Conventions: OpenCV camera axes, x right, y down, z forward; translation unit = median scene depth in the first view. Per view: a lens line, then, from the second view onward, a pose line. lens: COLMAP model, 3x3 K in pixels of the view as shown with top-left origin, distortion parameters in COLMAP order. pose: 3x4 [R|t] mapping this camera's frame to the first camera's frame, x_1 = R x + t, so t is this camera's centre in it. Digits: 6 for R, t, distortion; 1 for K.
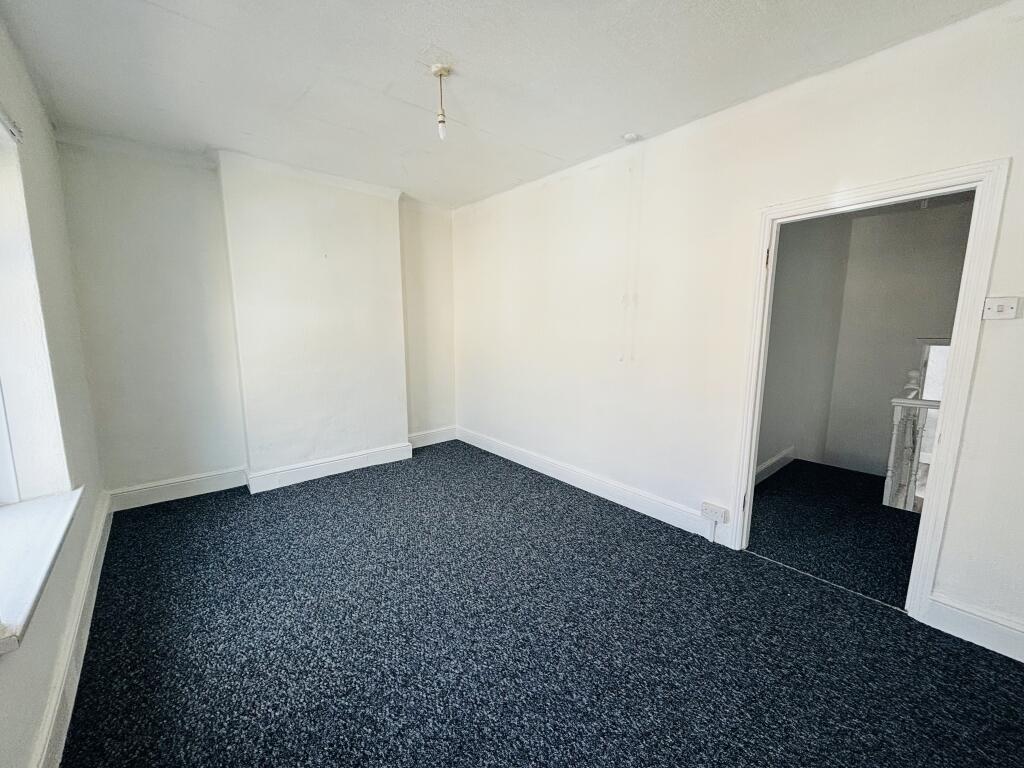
lens RADIAL K [[409.8, 0, 510.7], [0, 409.8, 382.8], [0, 0, 1]] dist [-0.002767, 0.000189]
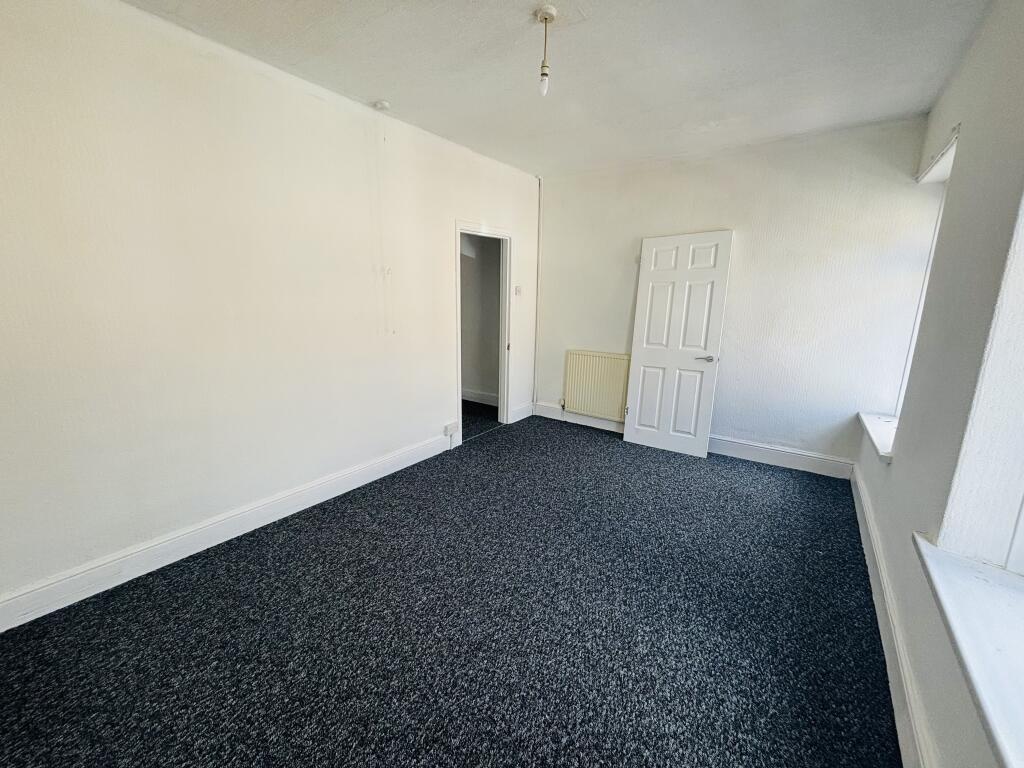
lens RADIAL K [[409.8, 0, 508.7], [0, 409.8, 383.4], [0, 0, 1]] dist [-0.002767, 0.000189]
pose [[-0.222936, -0.216647, 0.950454, -0.945271], [0.134066, 0.958914, 0.250021, -0.179959], [-0.965570, 0.183163, -0.184732, 1.118738]]
